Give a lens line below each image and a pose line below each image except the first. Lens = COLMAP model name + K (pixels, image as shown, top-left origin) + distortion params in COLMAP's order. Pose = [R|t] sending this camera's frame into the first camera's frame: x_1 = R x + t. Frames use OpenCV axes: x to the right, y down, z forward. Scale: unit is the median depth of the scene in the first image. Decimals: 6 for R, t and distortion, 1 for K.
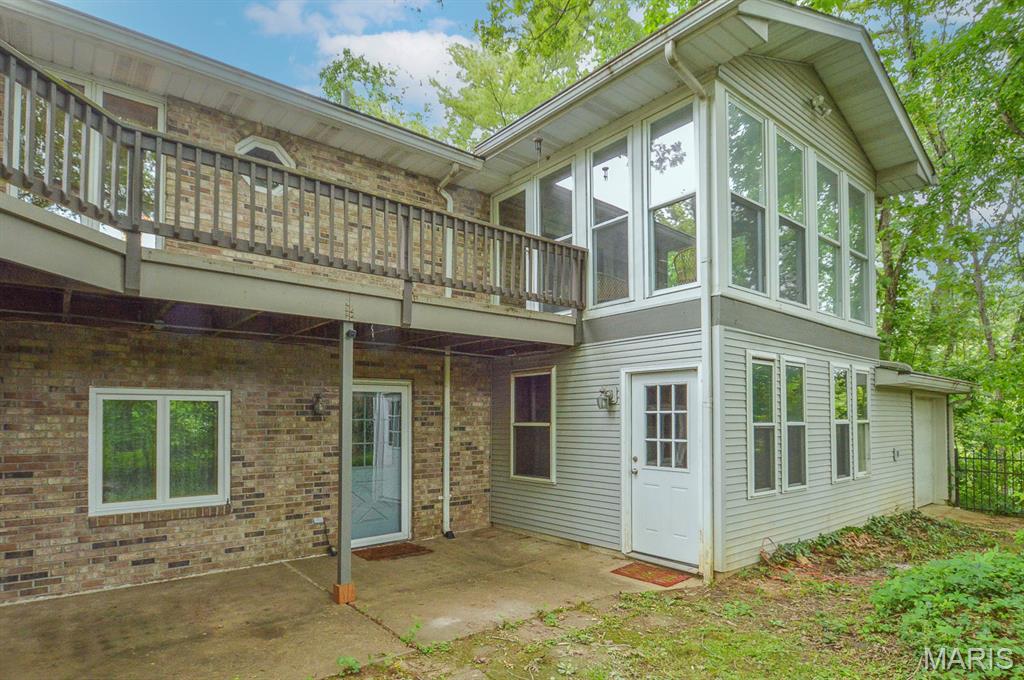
lens RADIAL K [[527.6, 0, 491.3], [0, 527.6, 407.3], [0, 0, 1]] dist [0.001470, -0.000655]
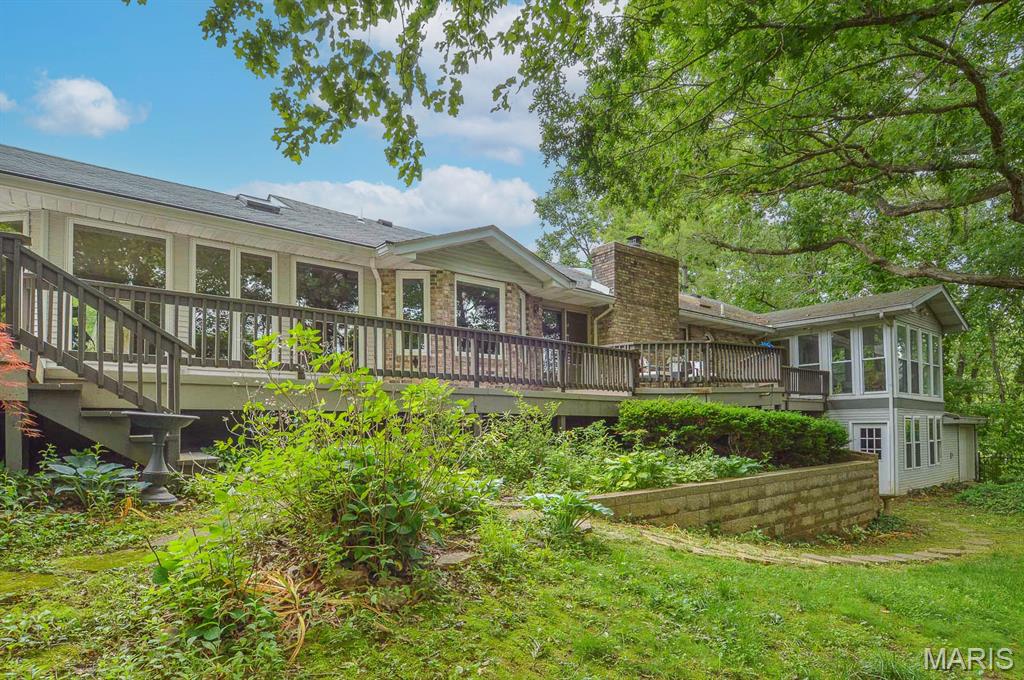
lens RADIAL K [[514.3, 0, 513.1], [0, 514.3, 414.2], [0, 0, 1]] dist [0.003706, -0.021973]
pose [[0.999750, -0.004617, -0.021895, -1.316782], [0.004462, 0.999965, -0.007139, -0.096386], [0.021927, 0.007040, 0.999735, -1.507332]]
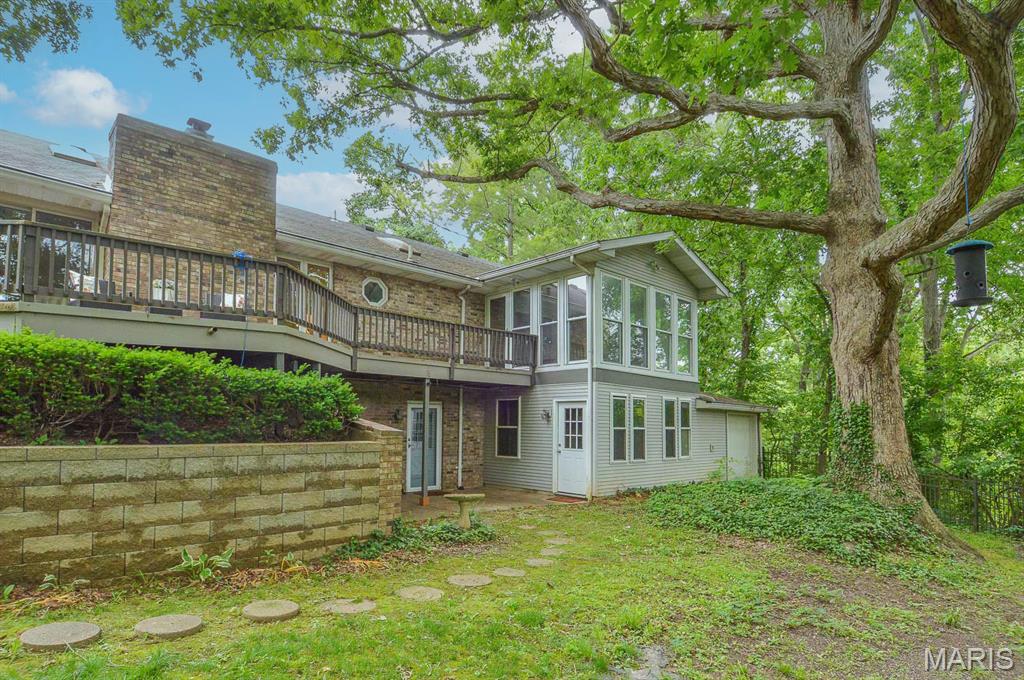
lens RADIAL K [[518.3, 0, 508.2], [0, 518.3, 395.9], [0, 0, 1]] dist [0.002820, -0.022806]
pose [[0.996082, 0.019392, 0.086287, -0.090627], [-0.016338, 0.999220, -0.035964, -0.013072], [-0.086917, 0.034414, 0.995621, -0.918214]]
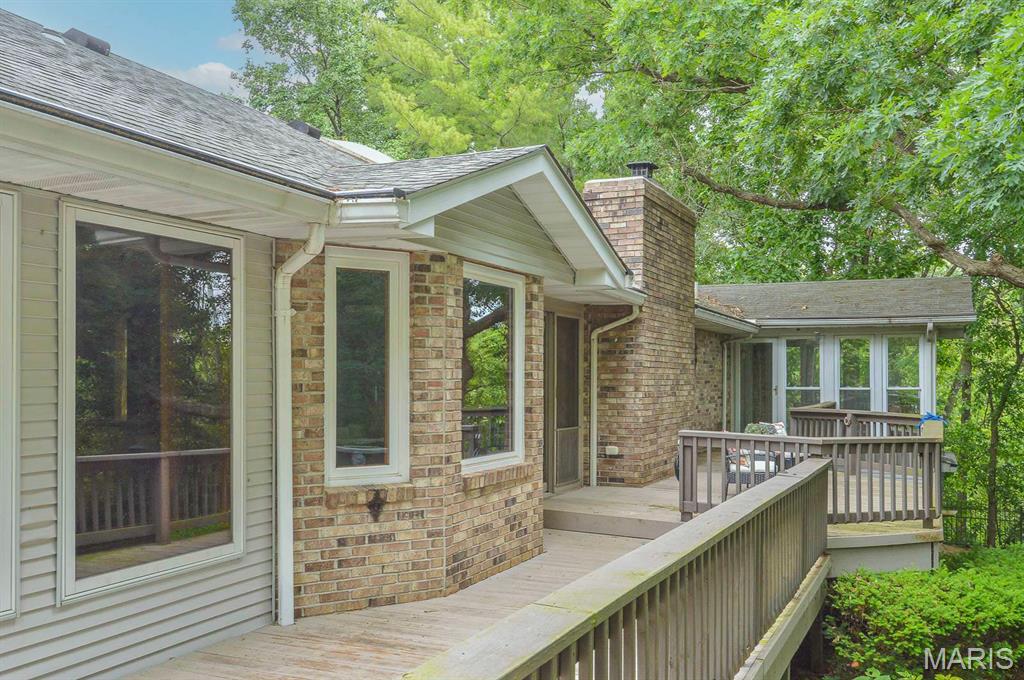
lens RADIAL K [[878.6, 0, 511.9], [0, 878.6, 374.8], [0, 0, 1]] dist [-0.009830, -0.003422]
pose [[0.887938, 0.002947, 0.459954, -1.945539], [-0.005858, 0.999971, 0.004902, -0.409670], [-0.459926, -0.007047, 0.887929, -0.883466]]
